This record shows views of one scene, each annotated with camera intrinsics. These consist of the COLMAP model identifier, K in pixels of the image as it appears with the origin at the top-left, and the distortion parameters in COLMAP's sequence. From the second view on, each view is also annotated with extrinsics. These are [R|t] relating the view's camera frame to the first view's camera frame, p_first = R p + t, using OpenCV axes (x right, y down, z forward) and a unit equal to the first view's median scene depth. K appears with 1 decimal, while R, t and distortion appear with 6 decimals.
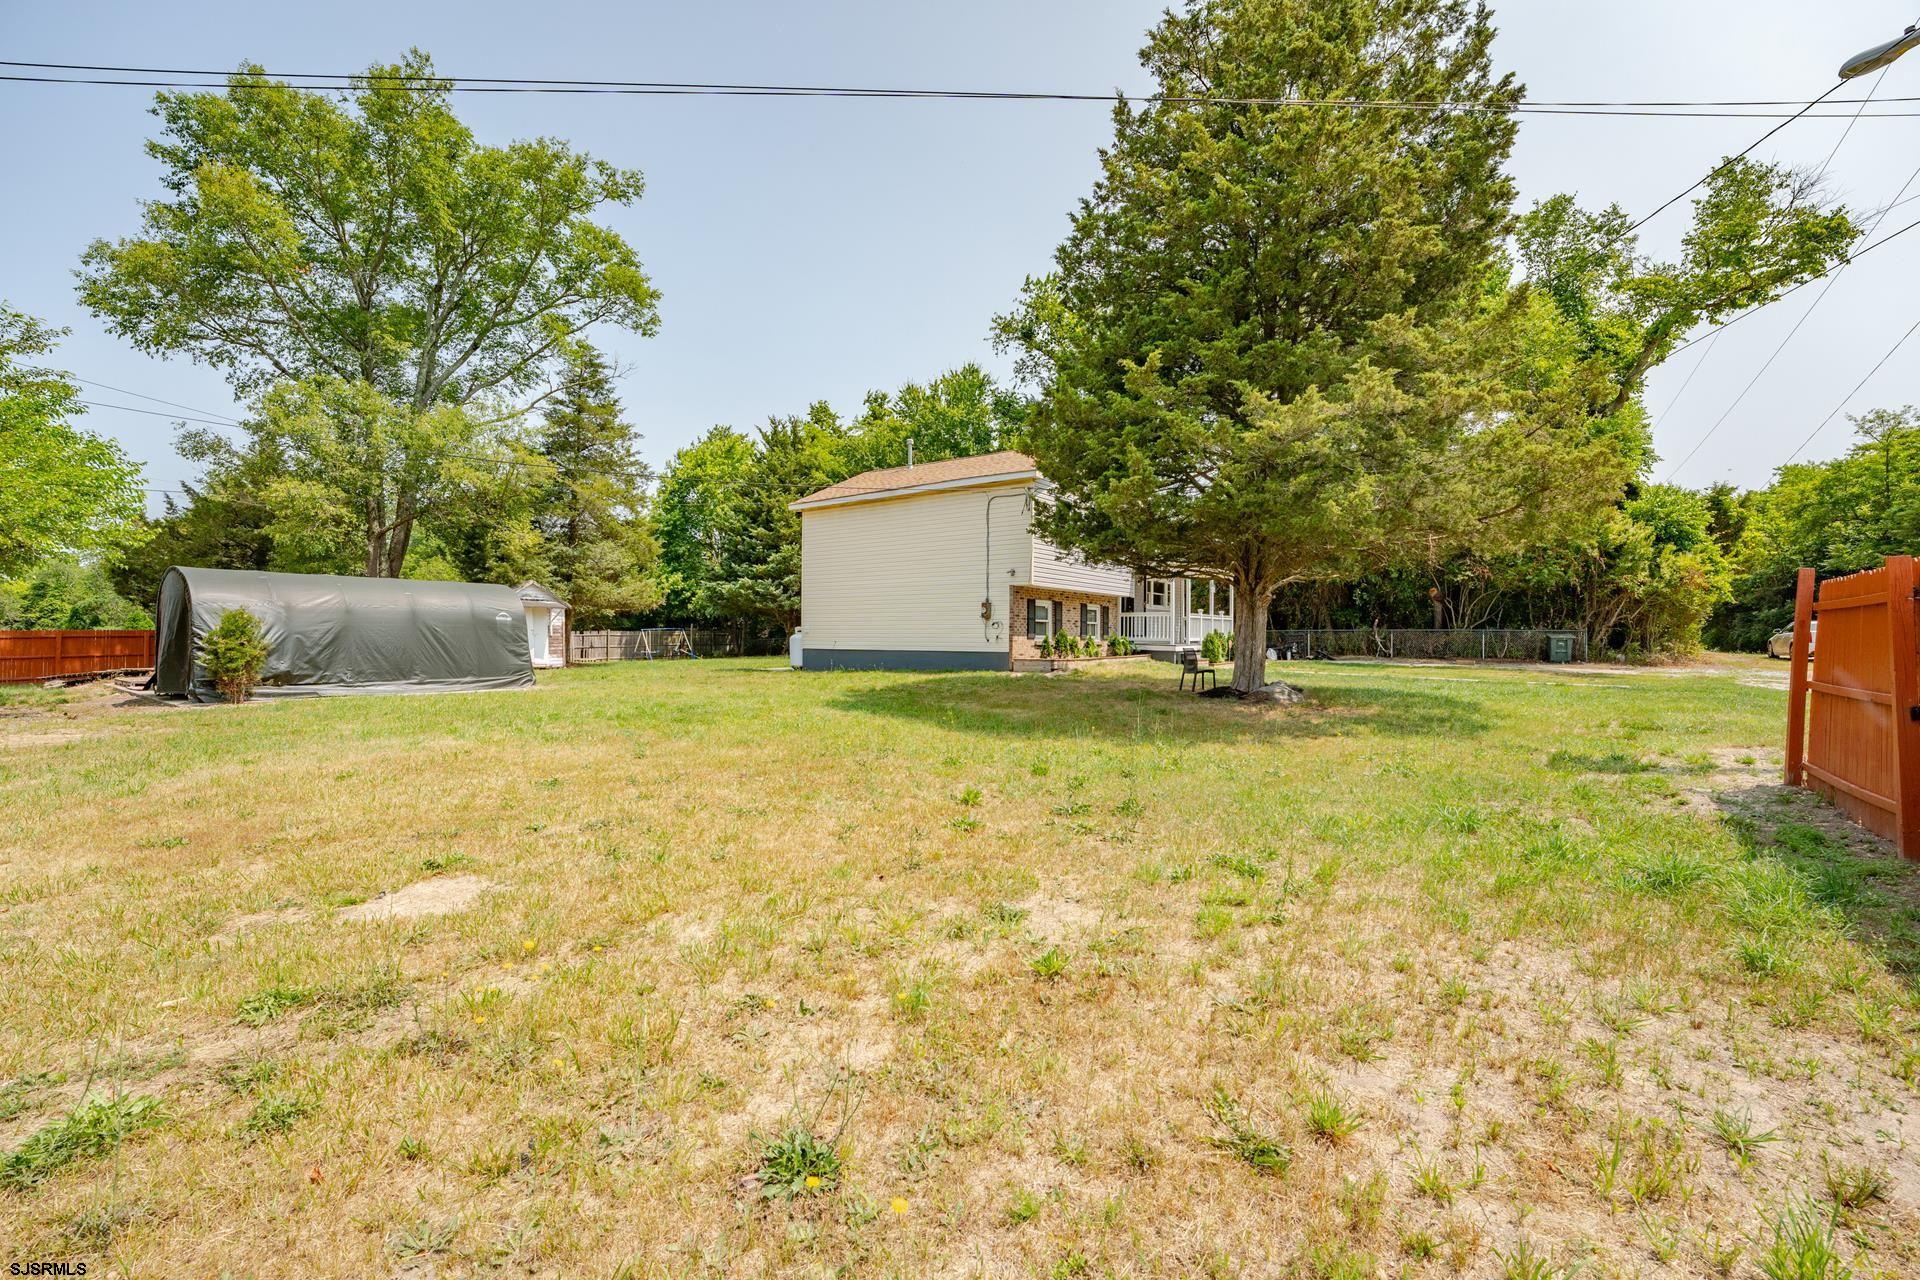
lens RADIAL K [[783.2, 0, 957.4], [0, 783.2, 636.8], [0, 0, 1]] dist [-0.024400, 0.001297]
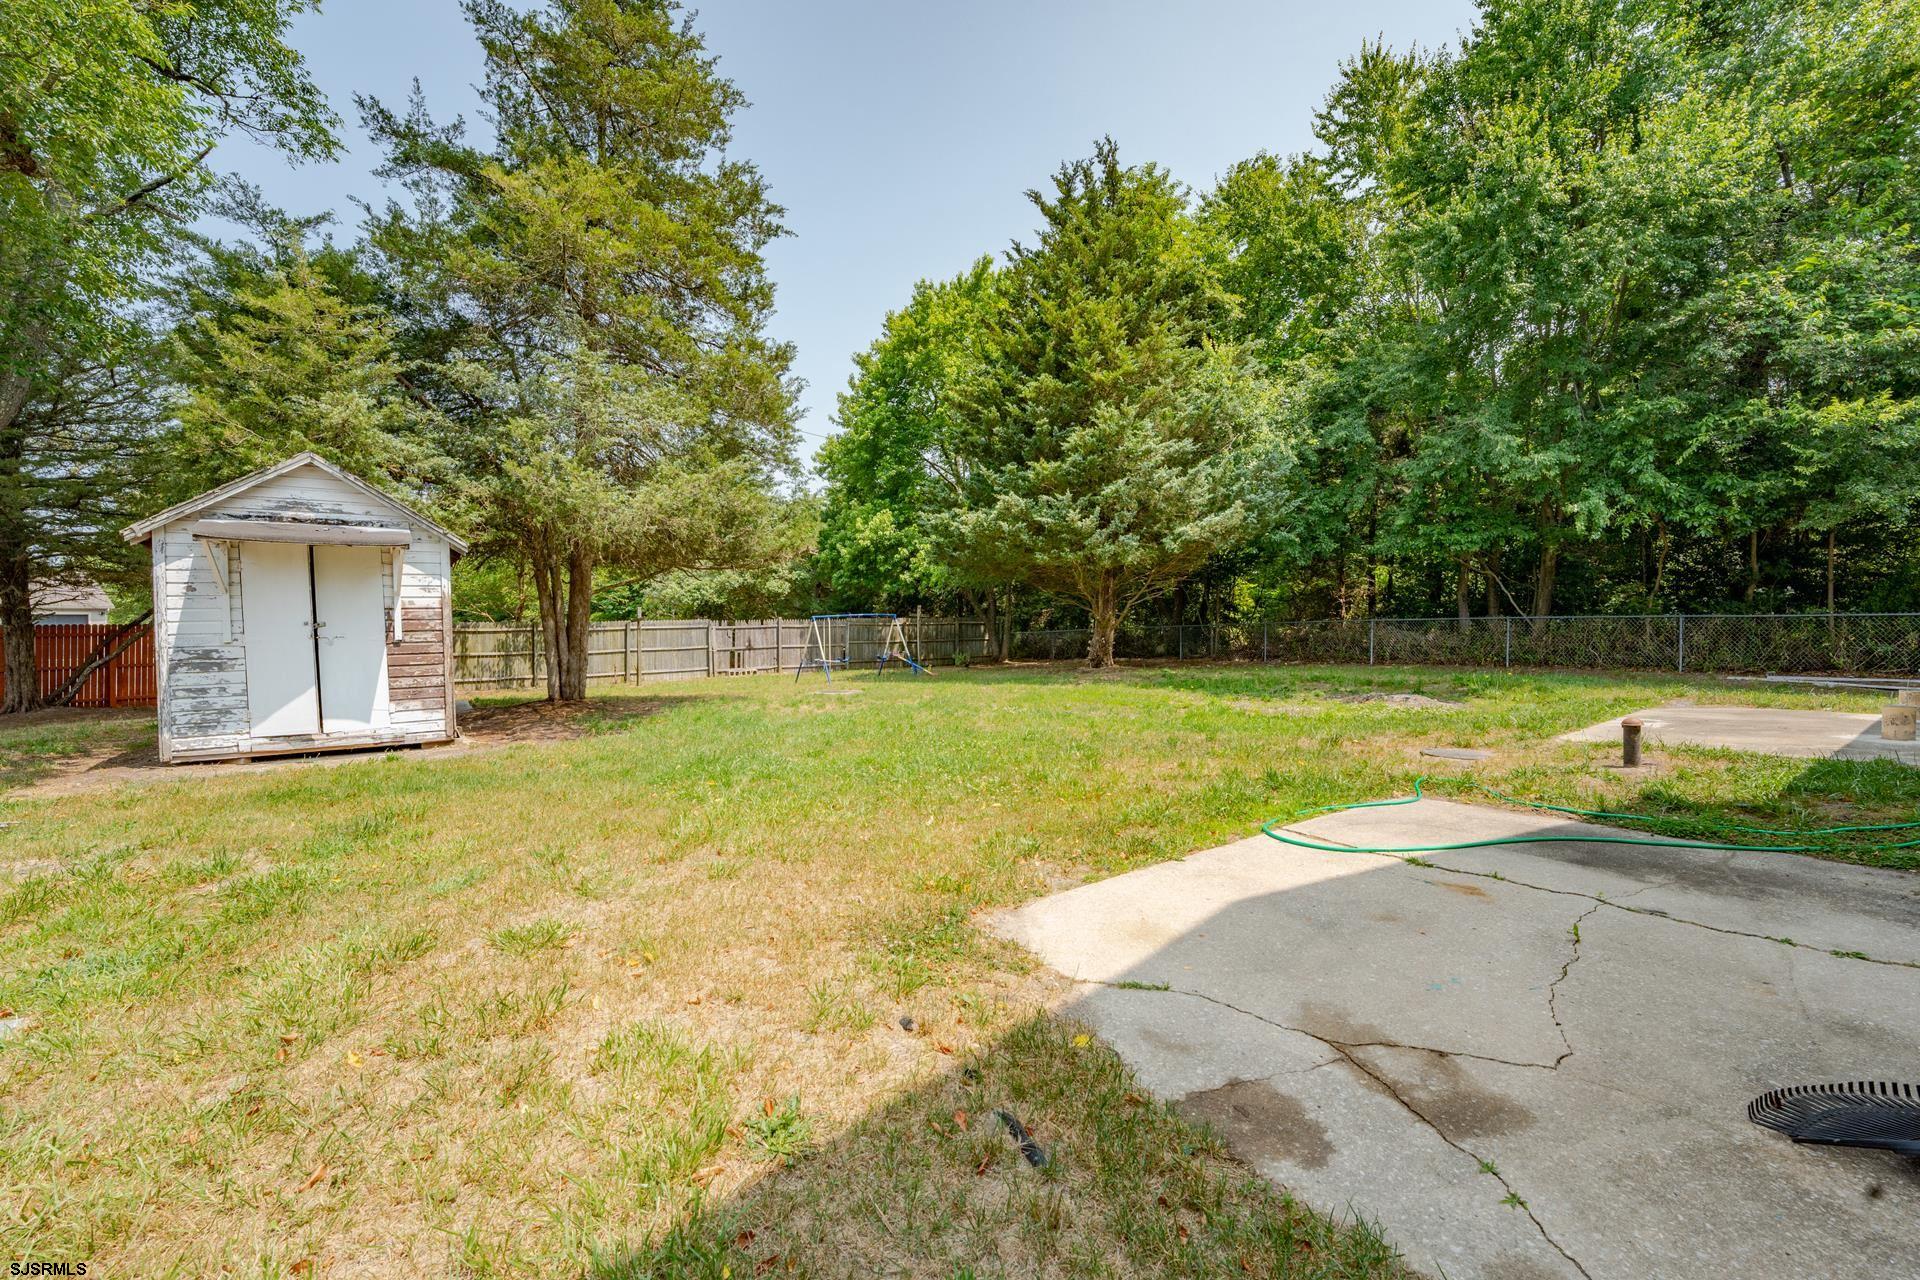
lens RADIAL K [[783.2, 0, 960.6], [0, 783.2, 641.5], [0, 0, 1]] dist [-0.024400, 0.001297]
pose [[0.949211, -0.002019, -0.314632, -0.159972], [0.009031, 0.999742, 0.020830, -0.003868], [0.314509, -0.022613, 0.948985, 0.573270]]
